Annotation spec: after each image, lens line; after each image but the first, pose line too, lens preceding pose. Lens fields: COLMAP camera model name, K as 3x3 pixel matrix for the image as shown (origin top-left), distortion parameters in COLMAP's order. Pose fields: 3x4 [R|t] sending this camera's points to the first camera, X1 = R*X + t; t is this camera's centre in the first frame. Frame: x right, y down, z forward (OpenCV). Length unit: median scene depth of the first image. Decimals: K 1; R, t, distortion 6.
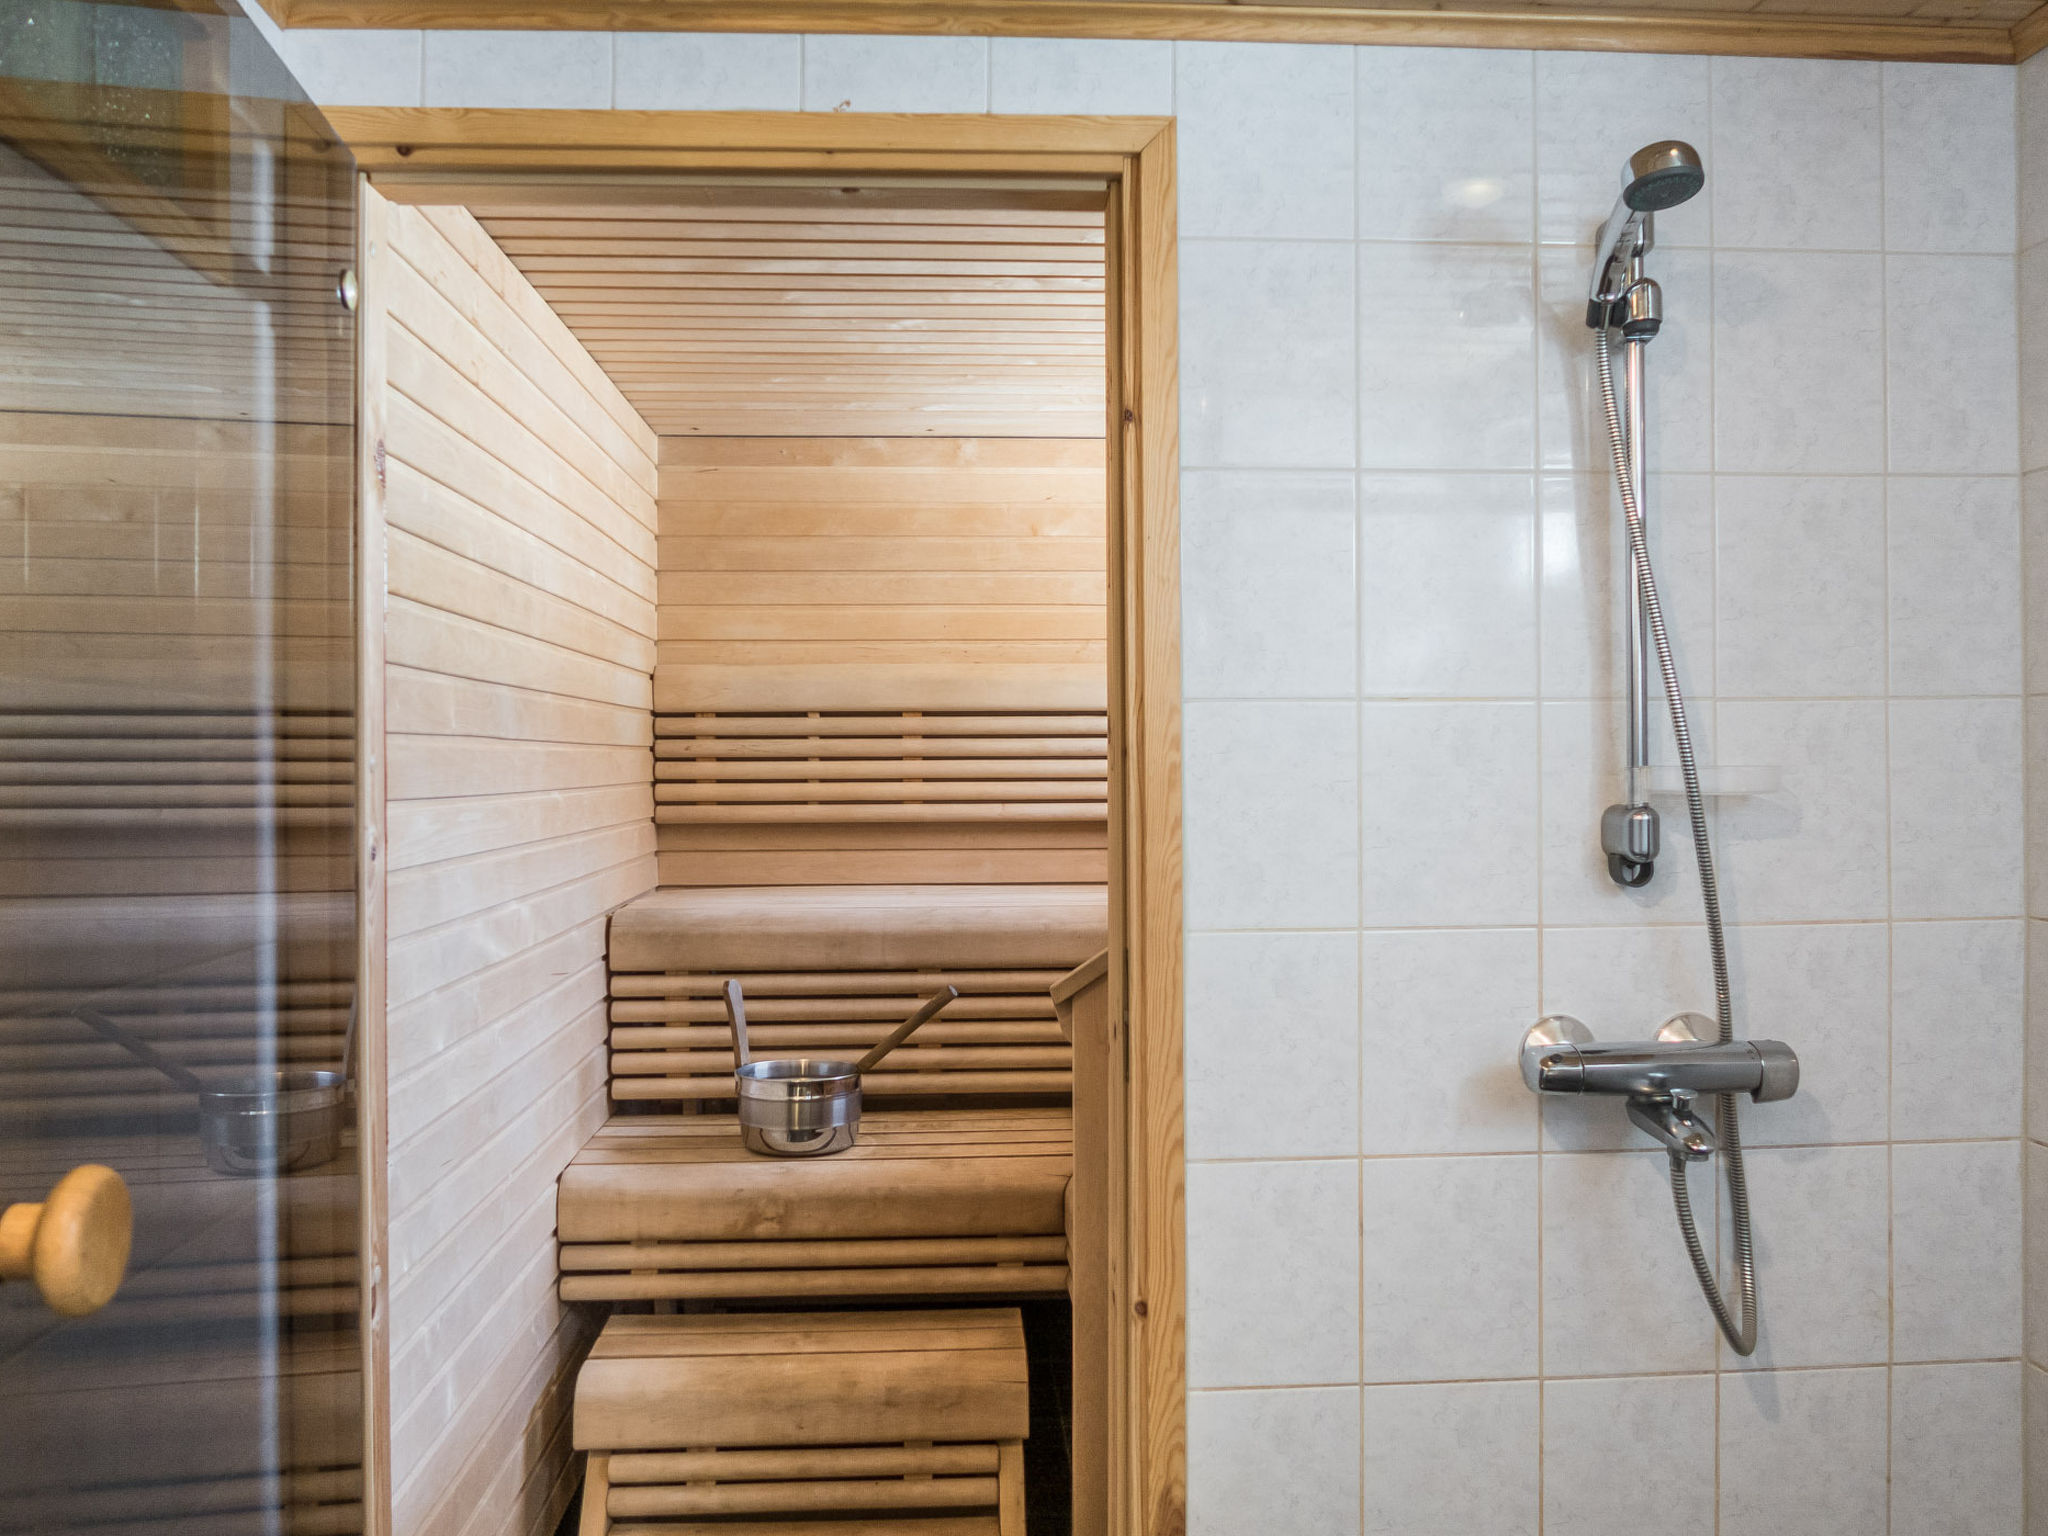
lens RADIAL K [[1584.3, 0, 1024.0], [0, 1584.3, 768.0], [0, 0, 1]] dist [-0.030106, 0.011378]
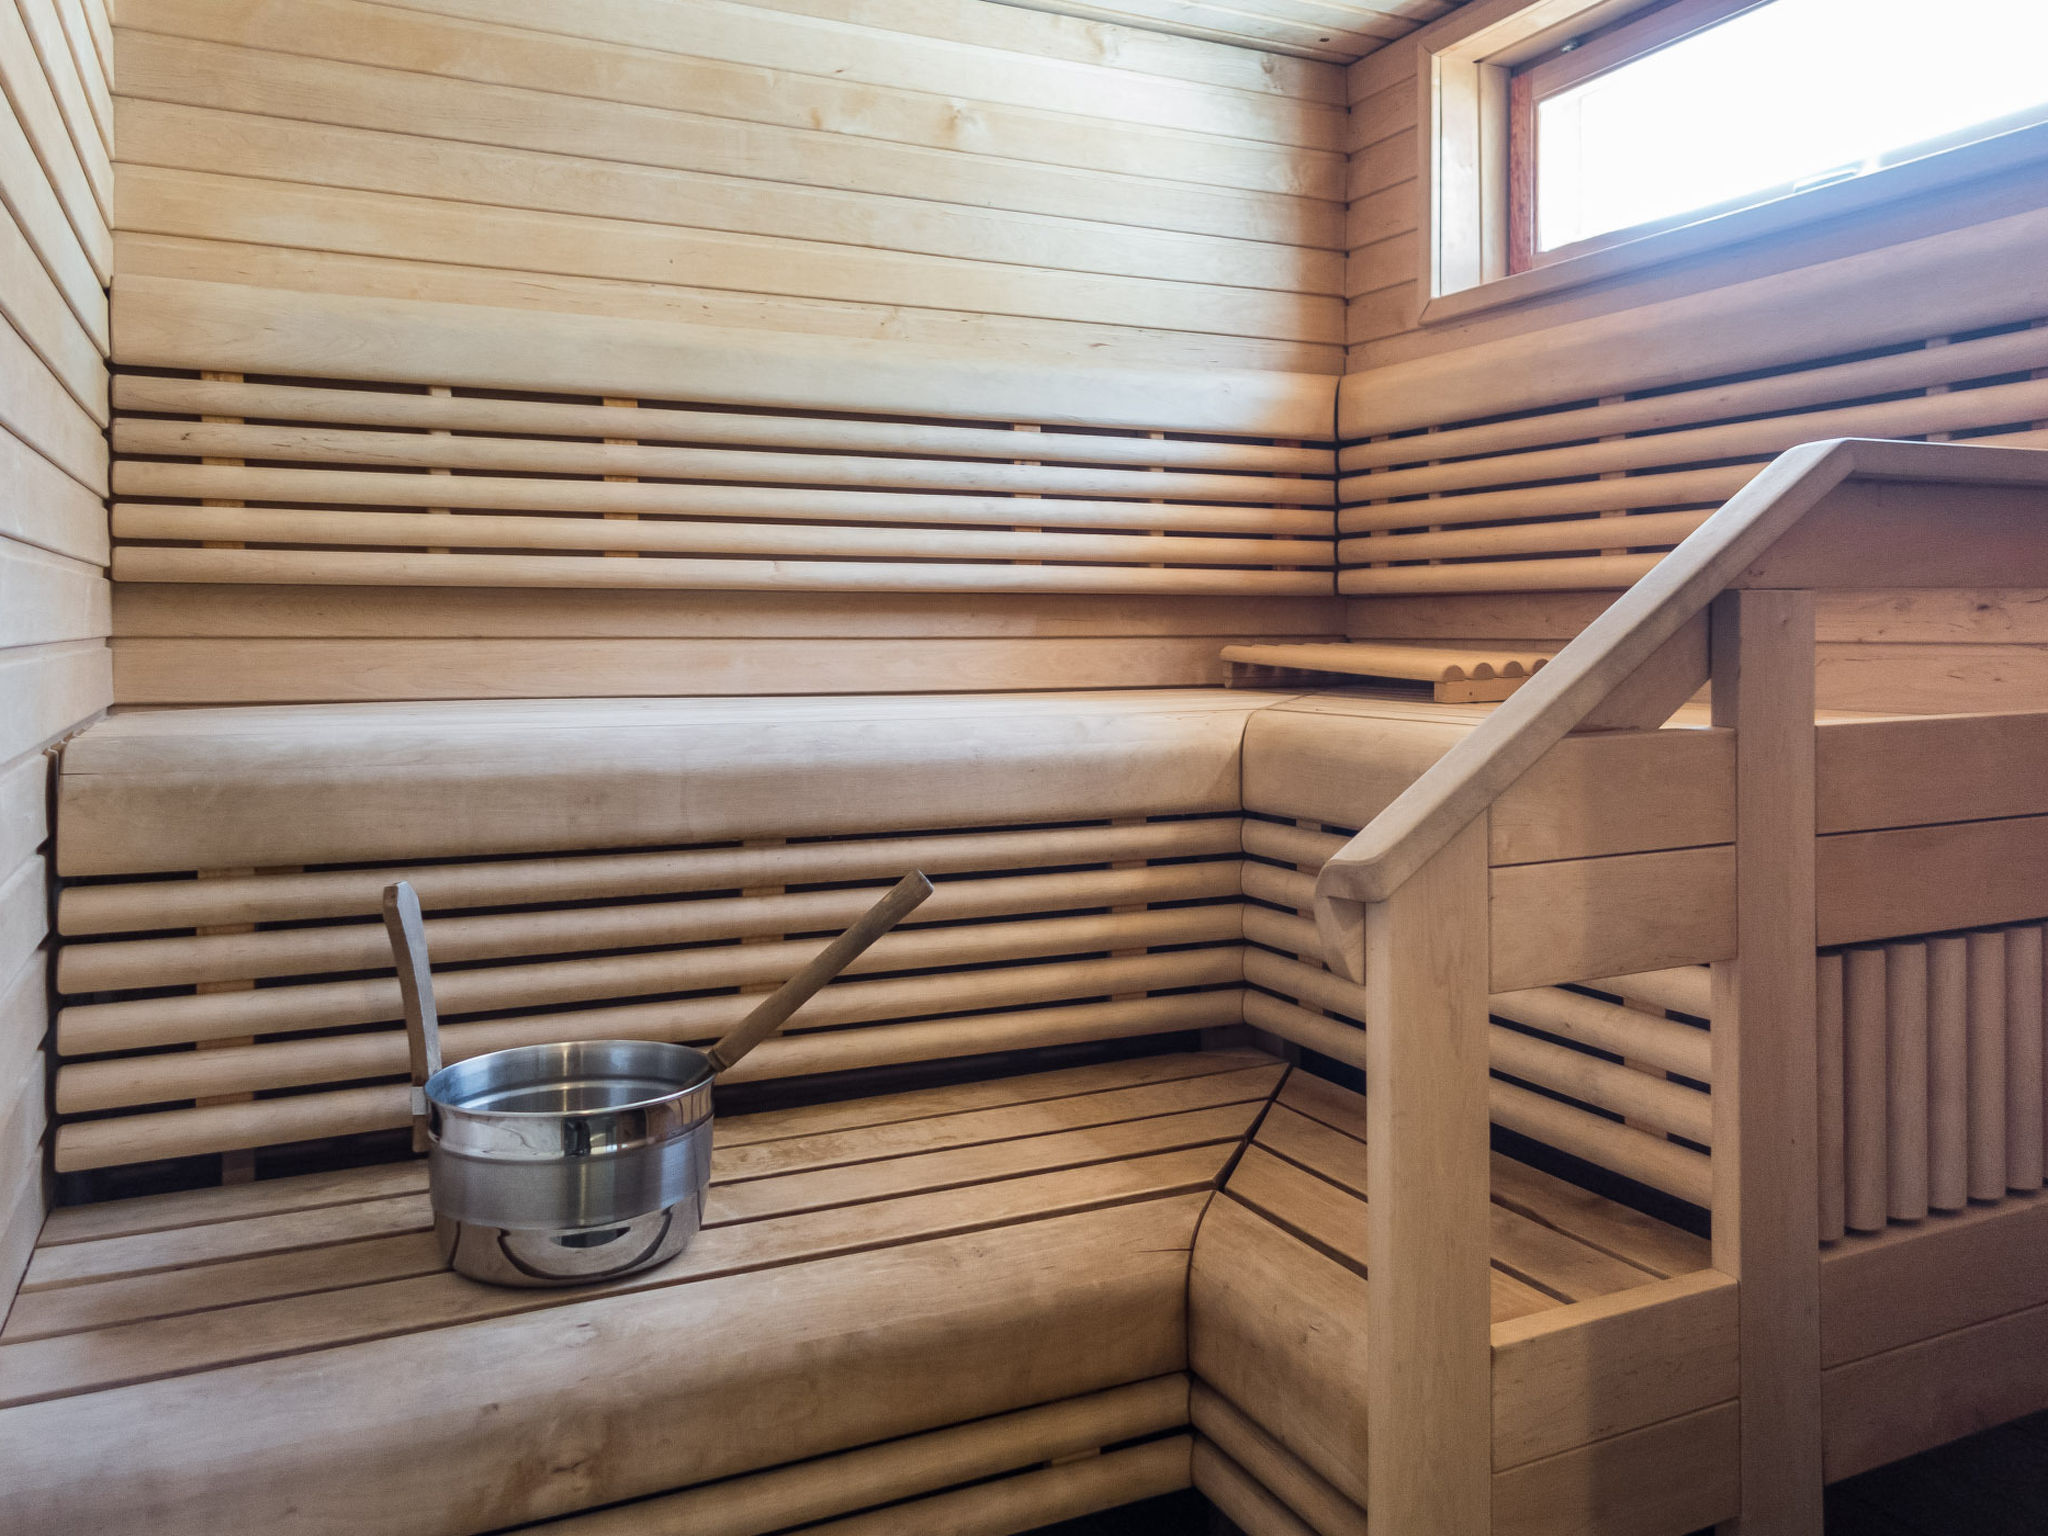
lens RADIAL K [[1551.7, 0, 1026.6], [0, 1551.7, 624.4], [0, 0, 1]] dist [0.000880, 0.001870]
pose [[0.924809, 0.008632, 0.380333, -0.215866], [-0.006936, 0.999959, -0.005828, 0.071944], [-0.380367, 0.002751, 0.924831, 0.609776]]
